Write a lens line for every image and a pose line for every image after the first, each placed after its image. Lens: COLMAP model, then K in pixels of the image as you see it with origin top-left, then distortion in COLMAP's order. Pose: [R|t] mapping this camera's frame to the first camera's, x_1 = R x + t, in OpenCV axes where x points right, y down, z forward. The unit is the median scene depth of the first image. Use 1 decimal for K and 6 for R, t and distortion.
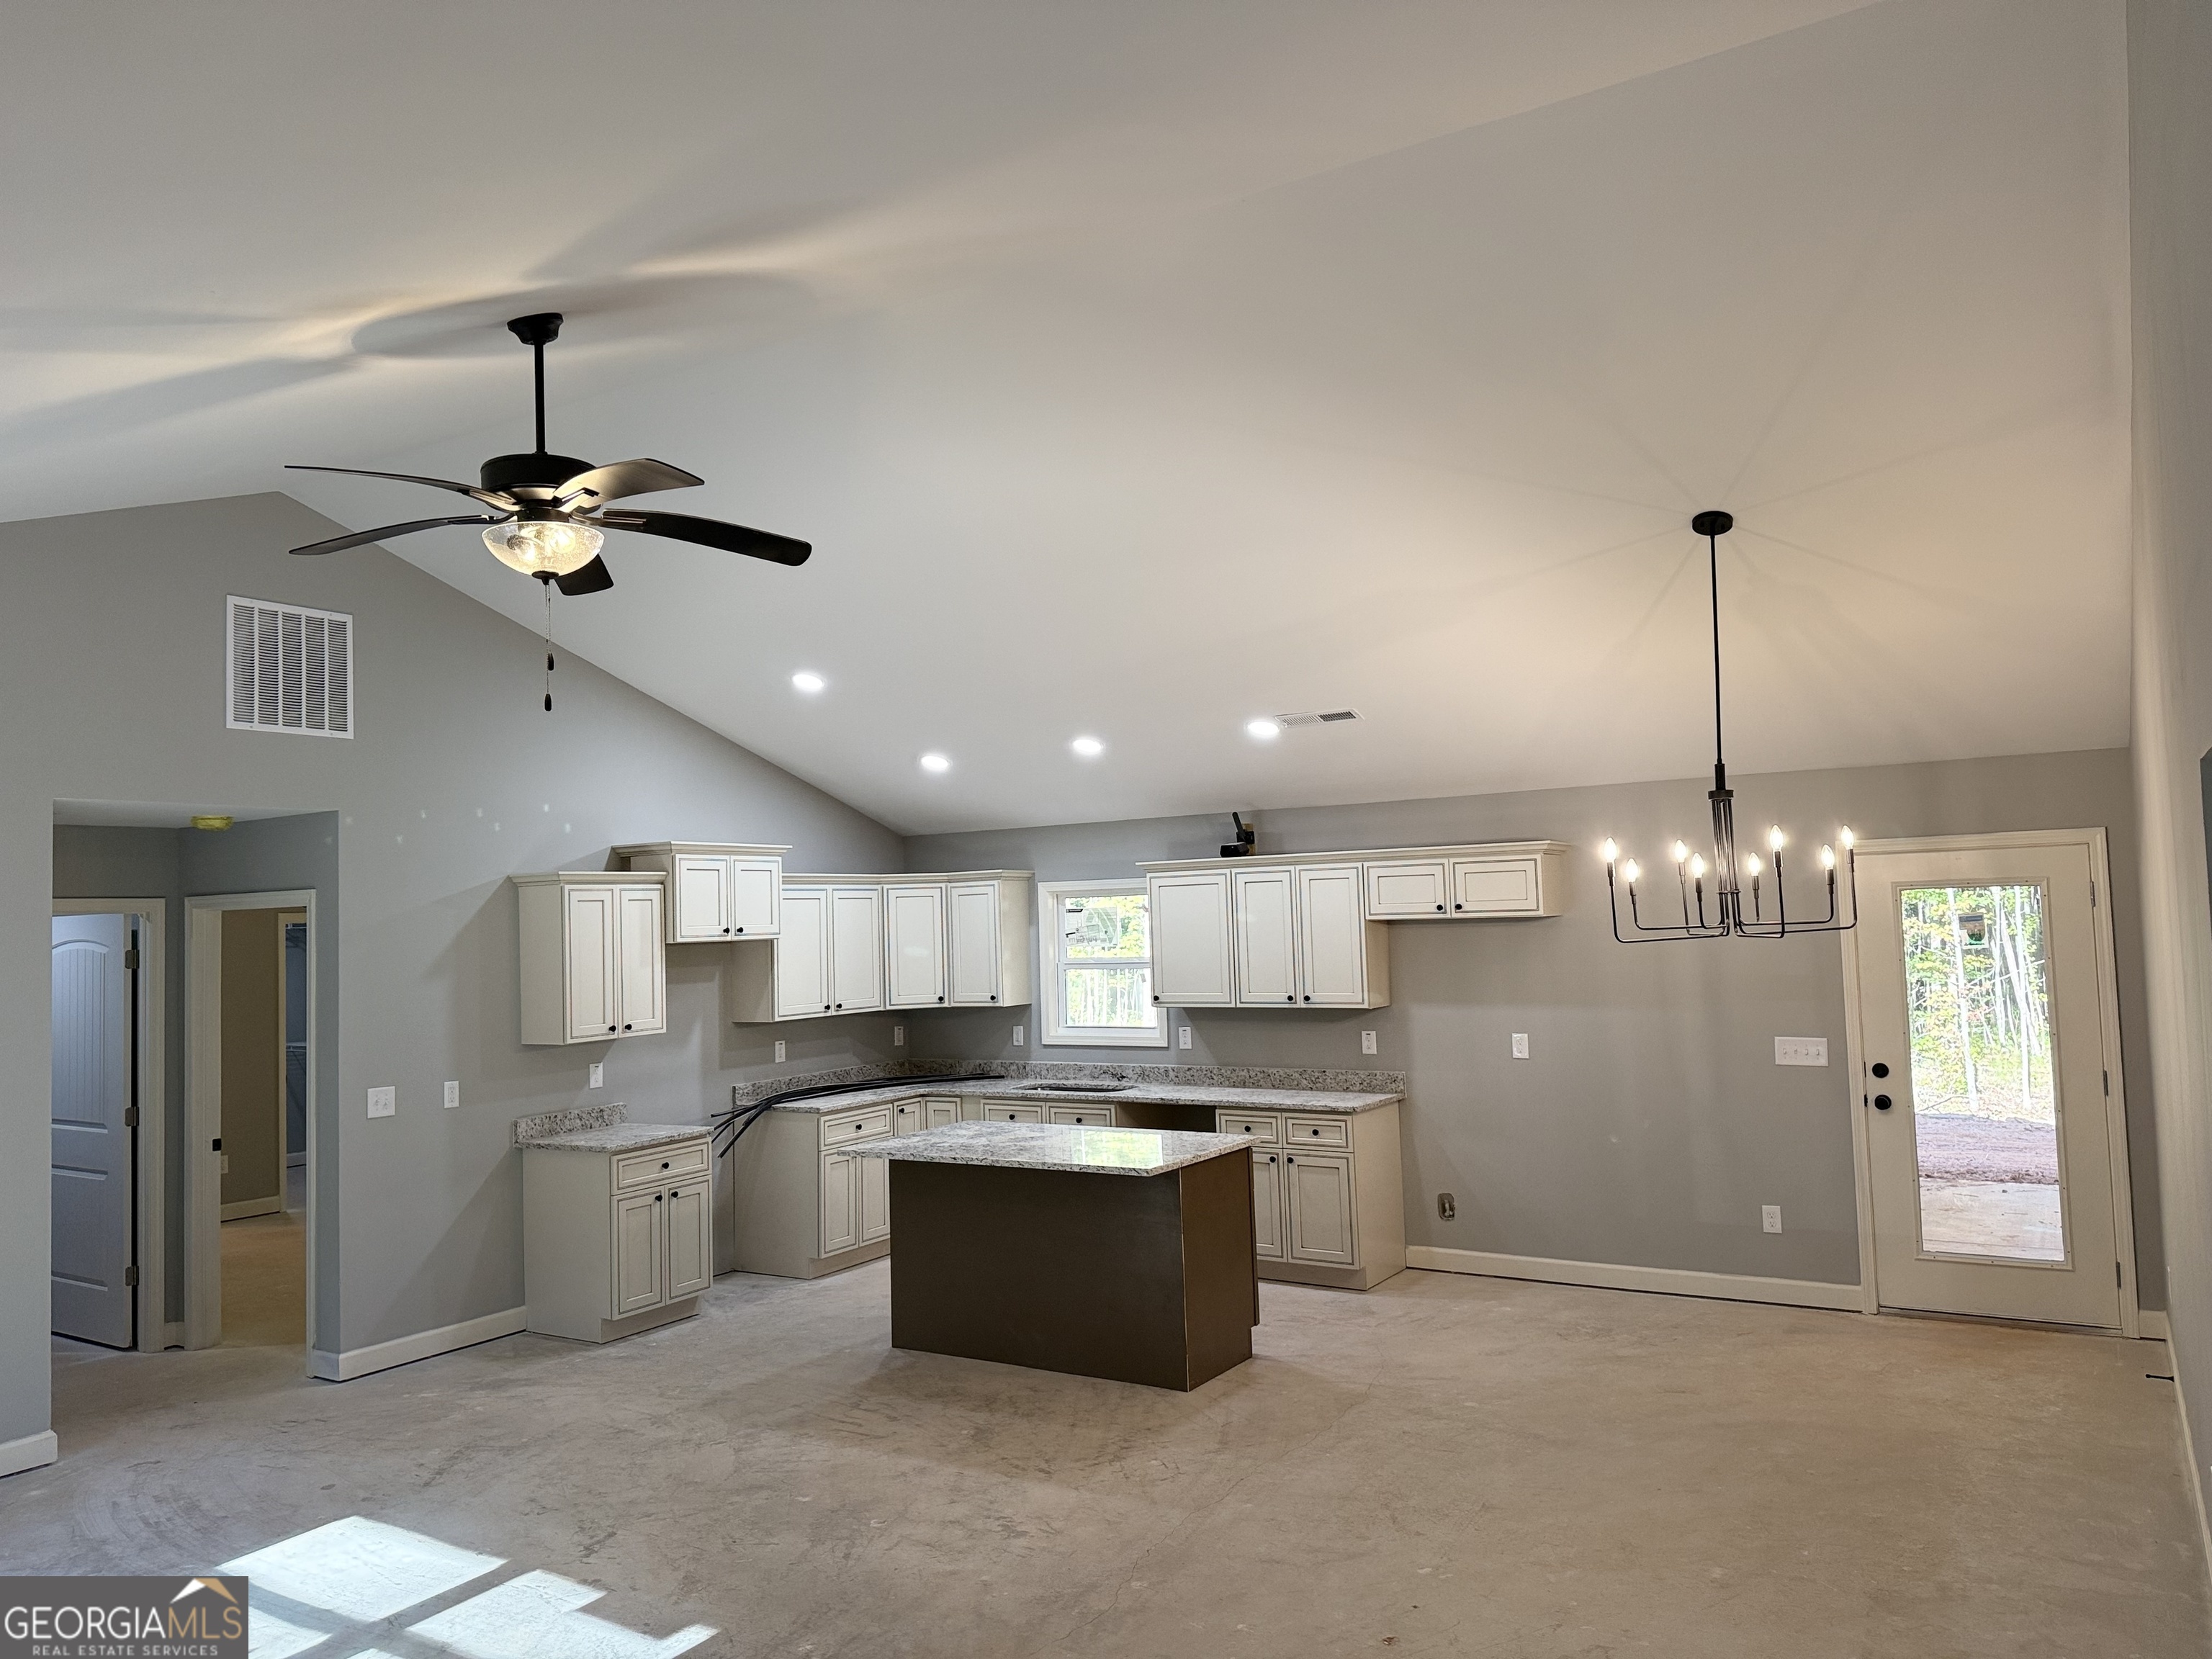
lens RADIAL K [[1587.5, 0, 1110.3], [0, 1587.5, 817.5], [0, 0, 1]] dist [0.052539, -0.047934]
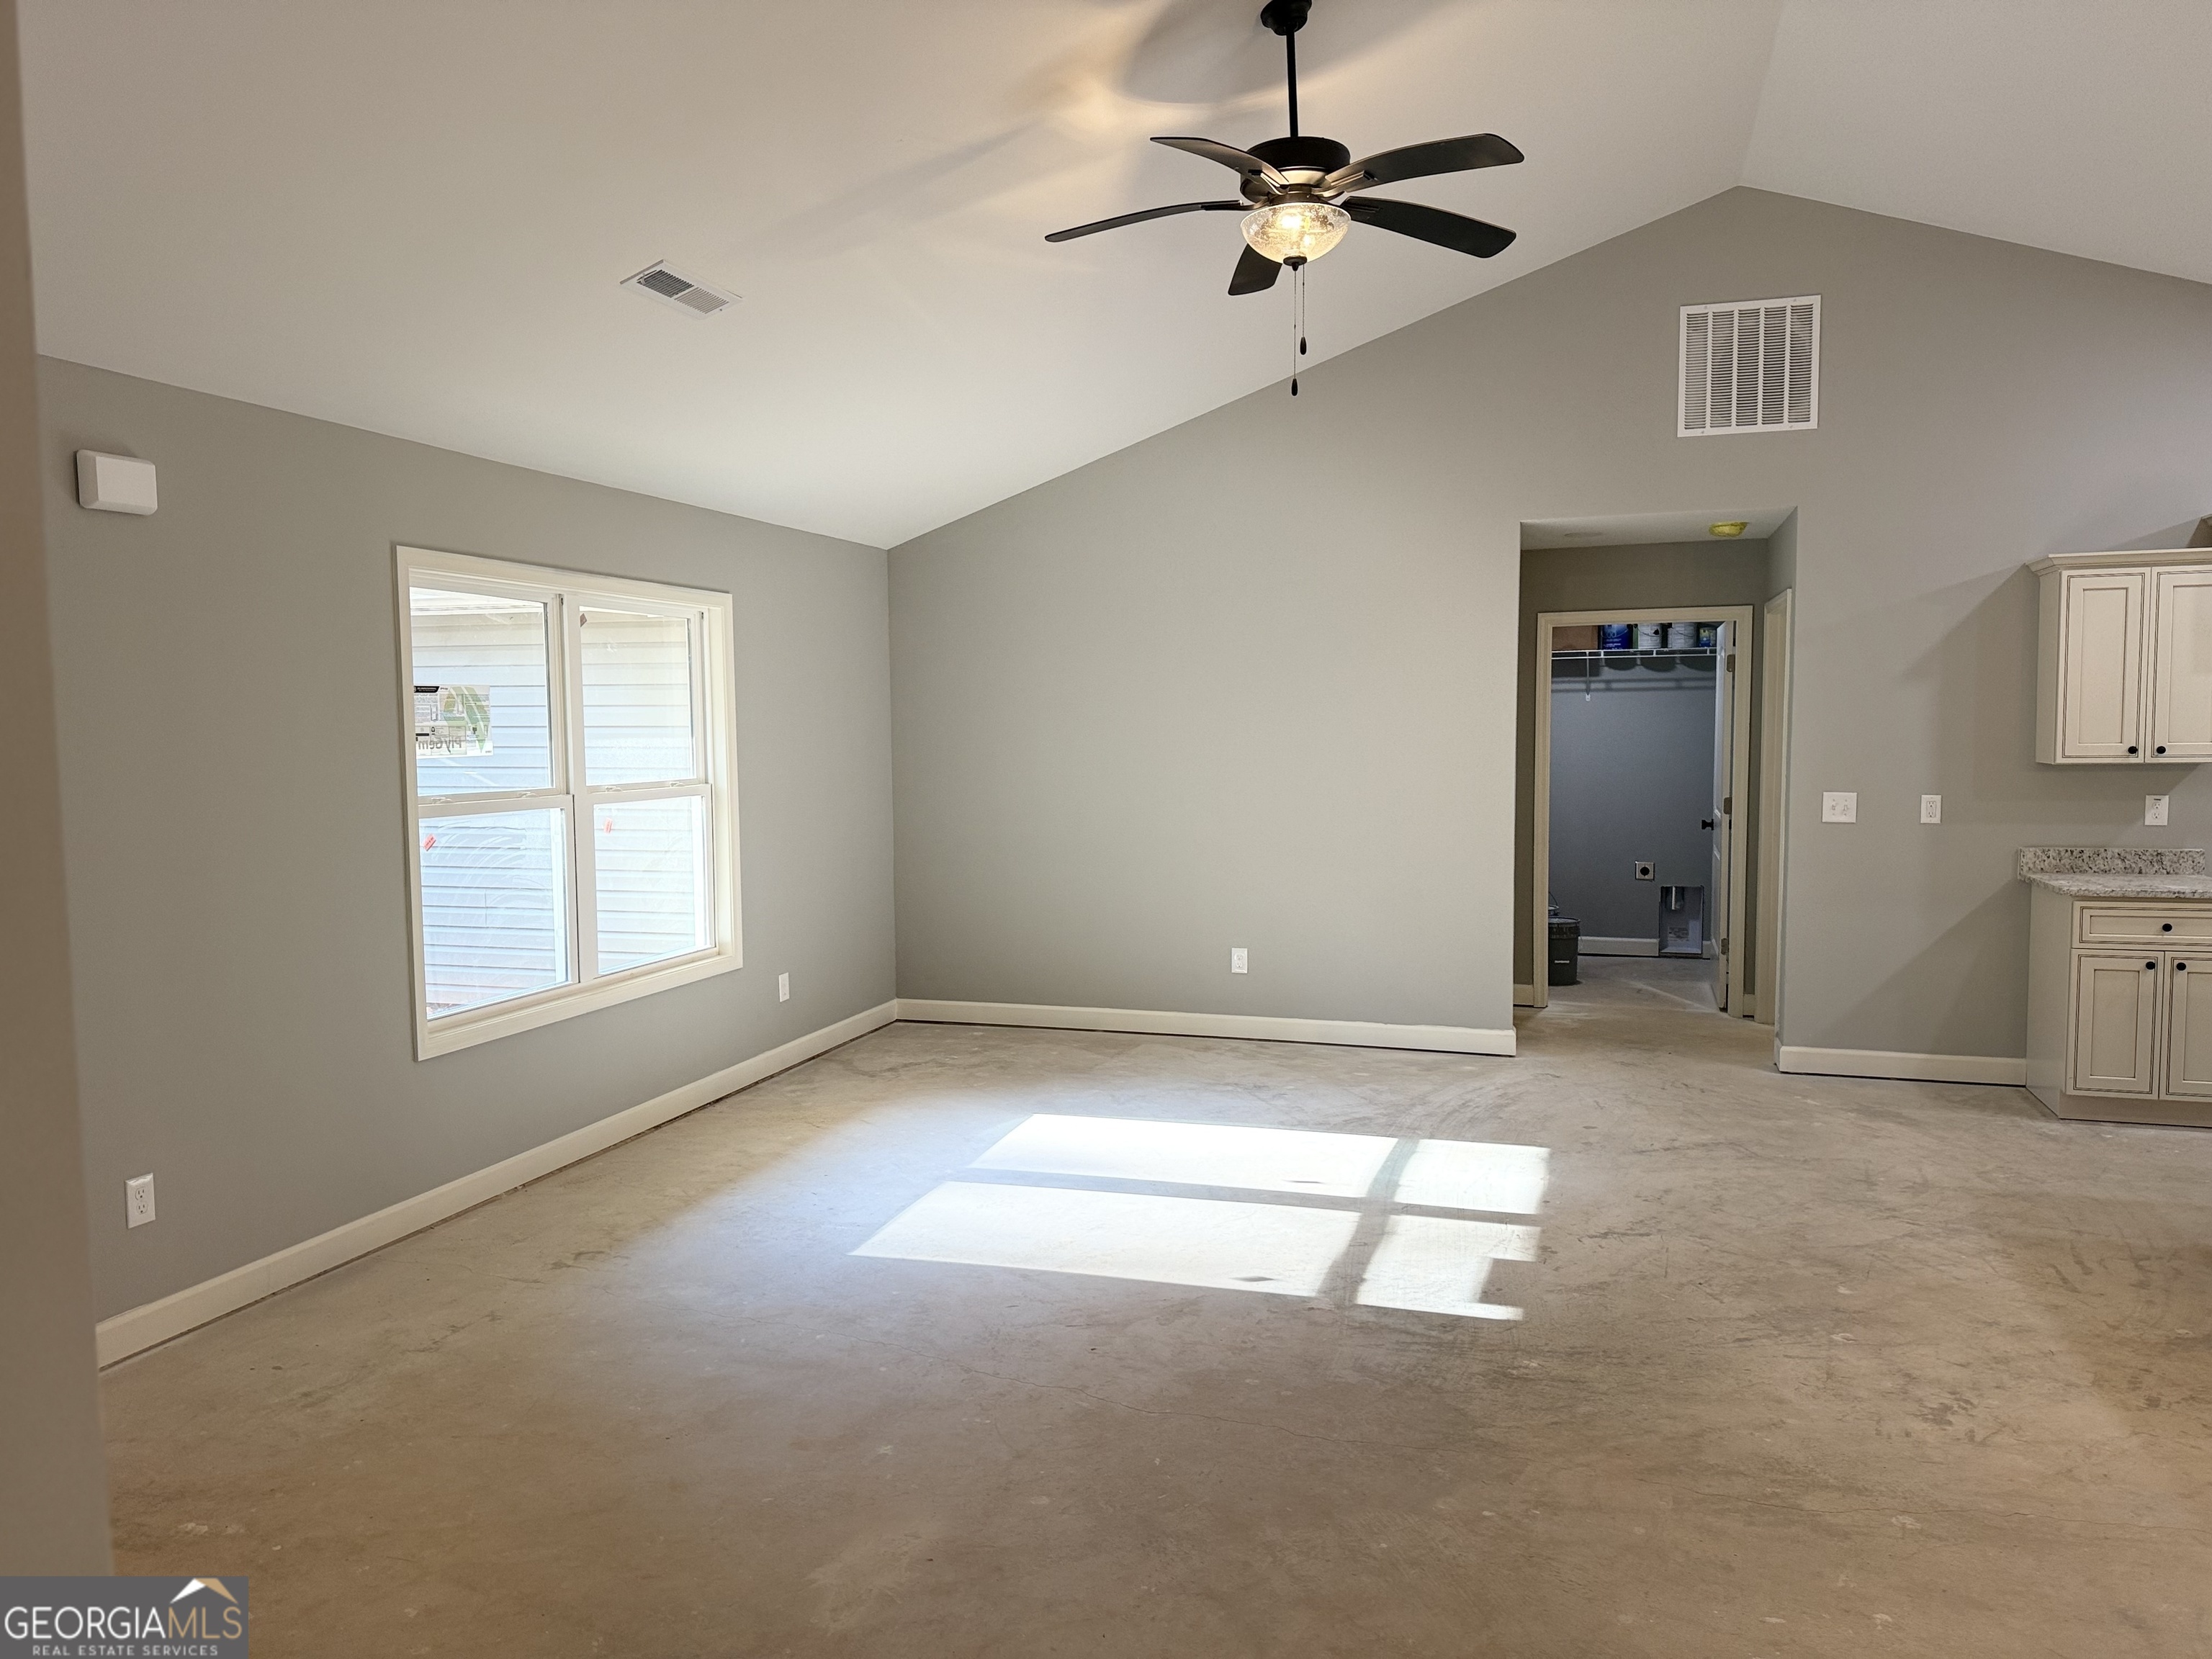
lens RADIAL K [[1587.5, 0, 1082.2], [0, 1587.5, 825.5], [0, 0, 1]] dist [0.052539, -0.047934]
pose [[0.246654, 0.096844, -0.964253, 0.366332], [0.063159, 0.991273, 0.115714, 0.047385], [0.967043, -0.089443, 0.238384, 0.326252]]
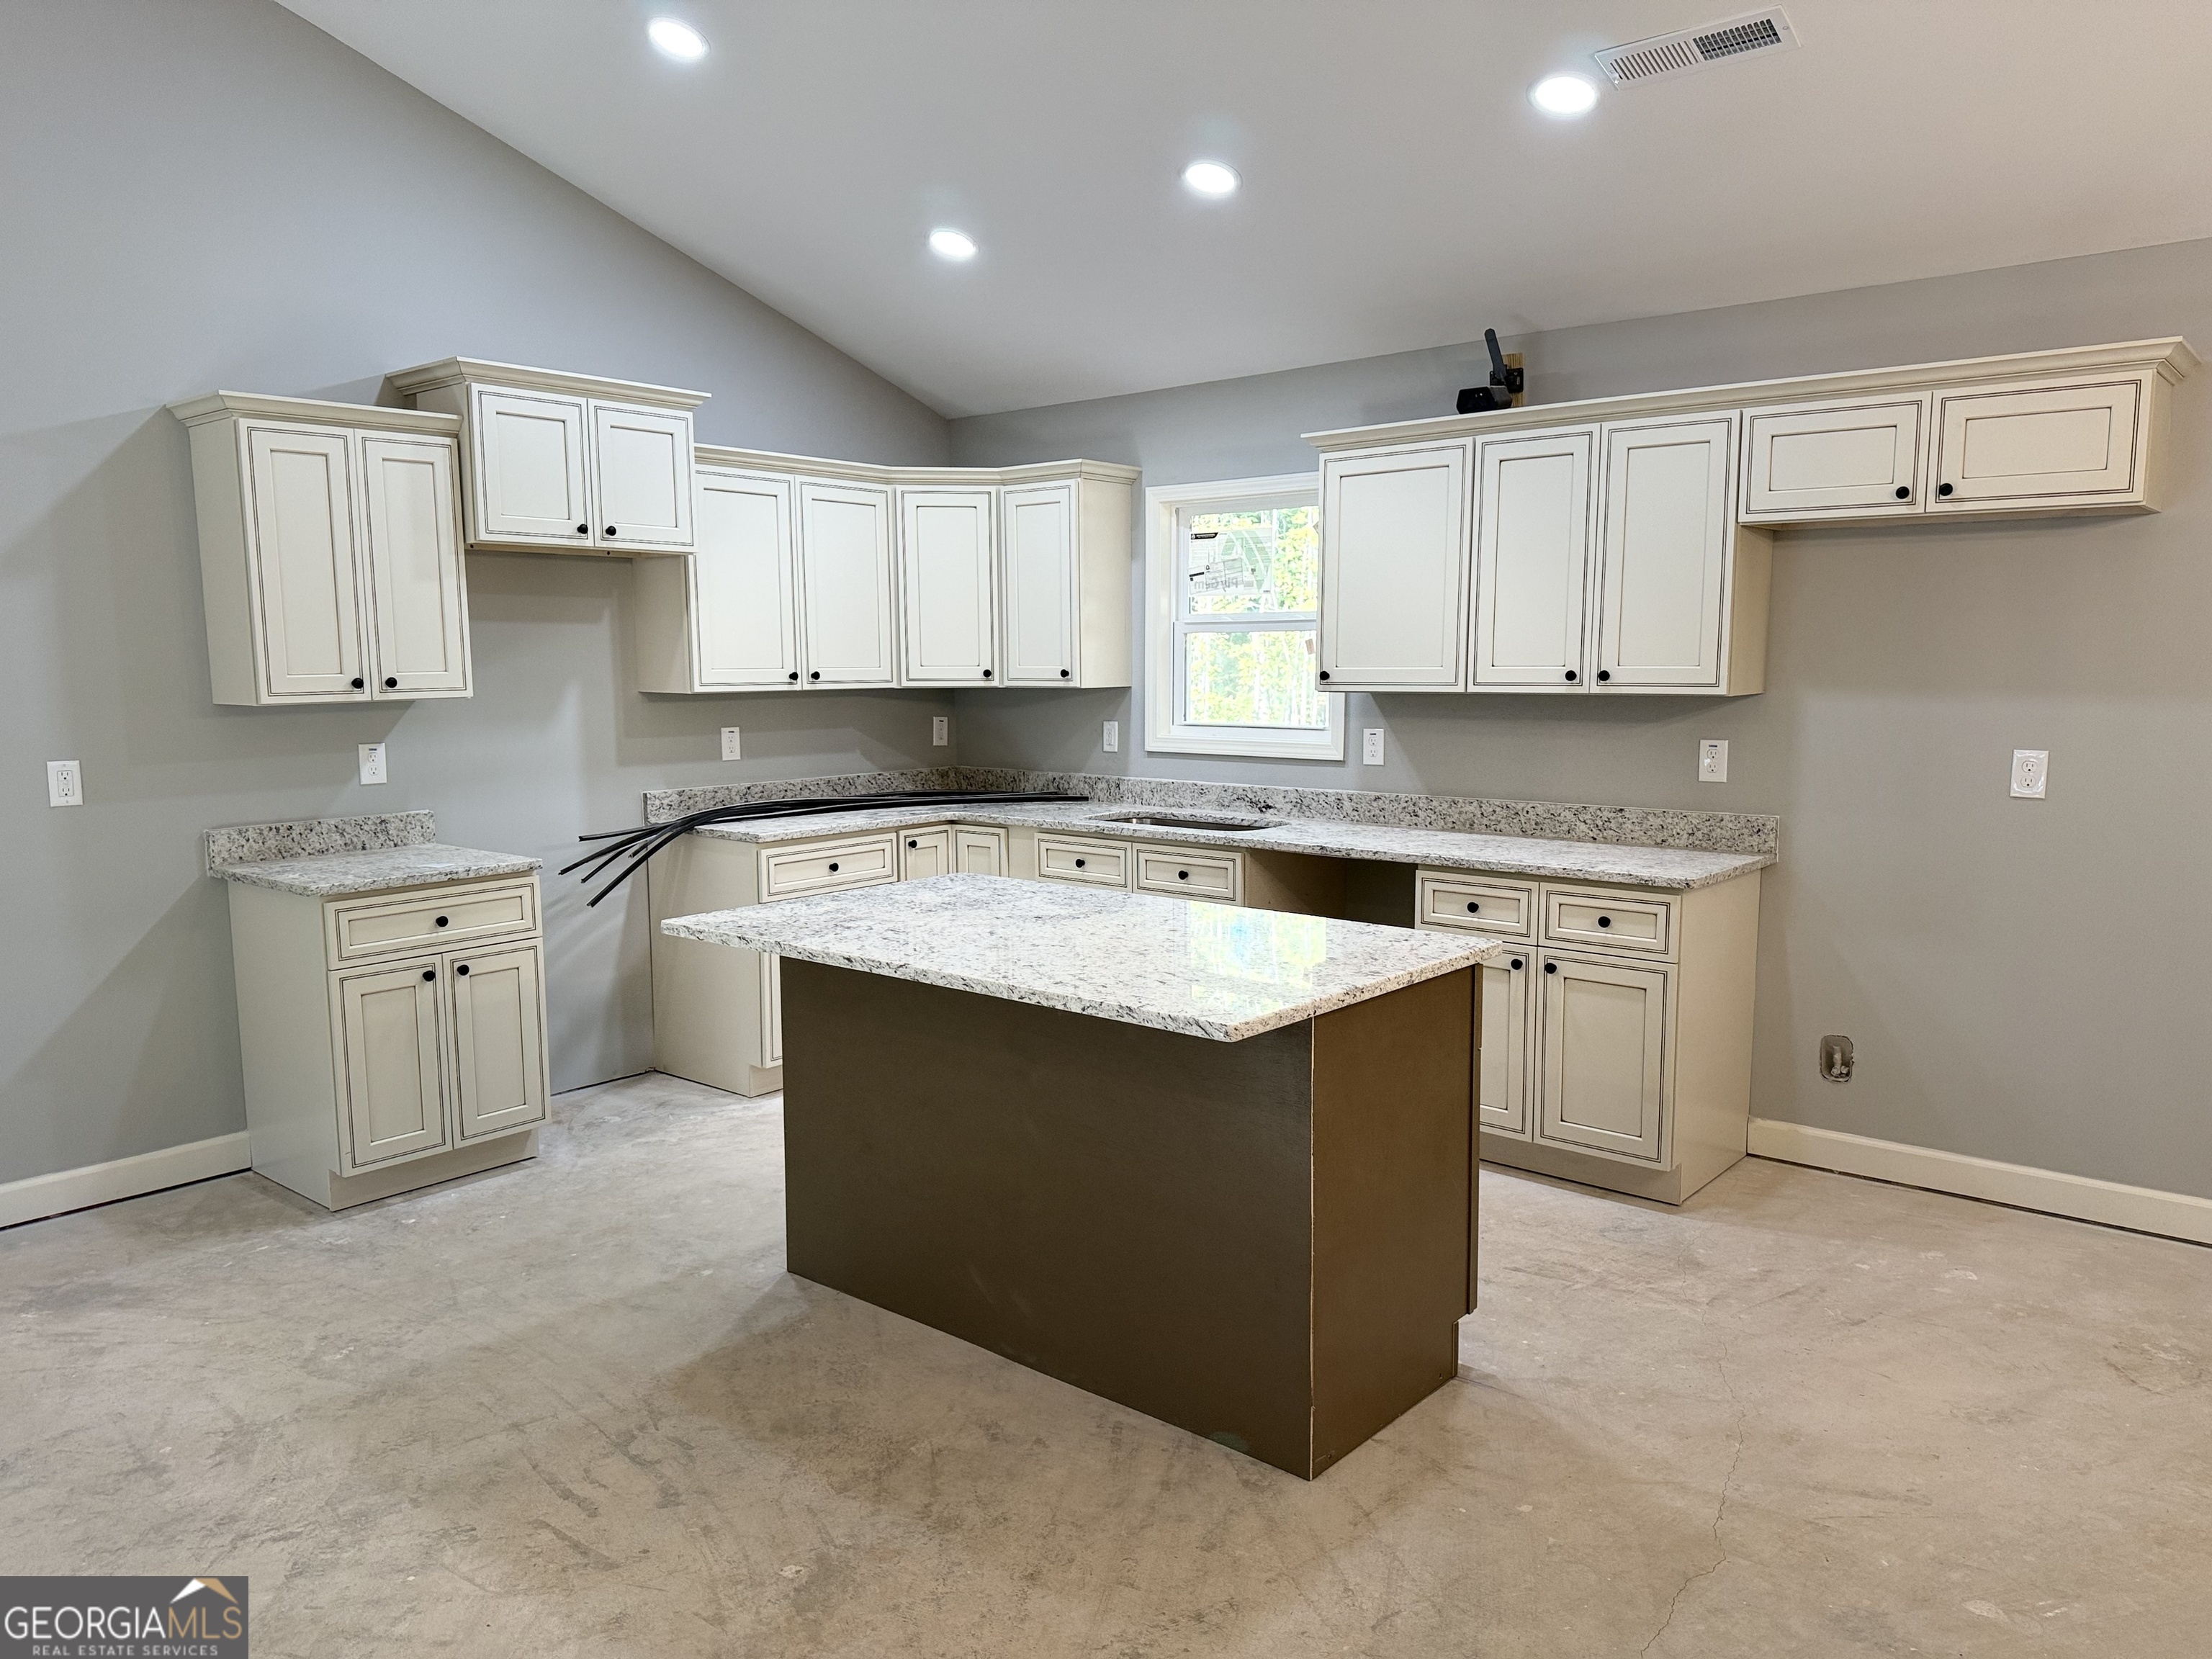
lens RADIAL K [[1587.5, 0, 1095.7], [0, 1587.5, 849.4], [0, 0, 1]] dist [0.052539, -0.047934]
pose [[0.988342, 0.045272, -0.145363, 0.041050], [-0.016637, 0.981164, 0.192460, 0.081932], [0.151338, -0.187798, 0.970479, 0.510696]]
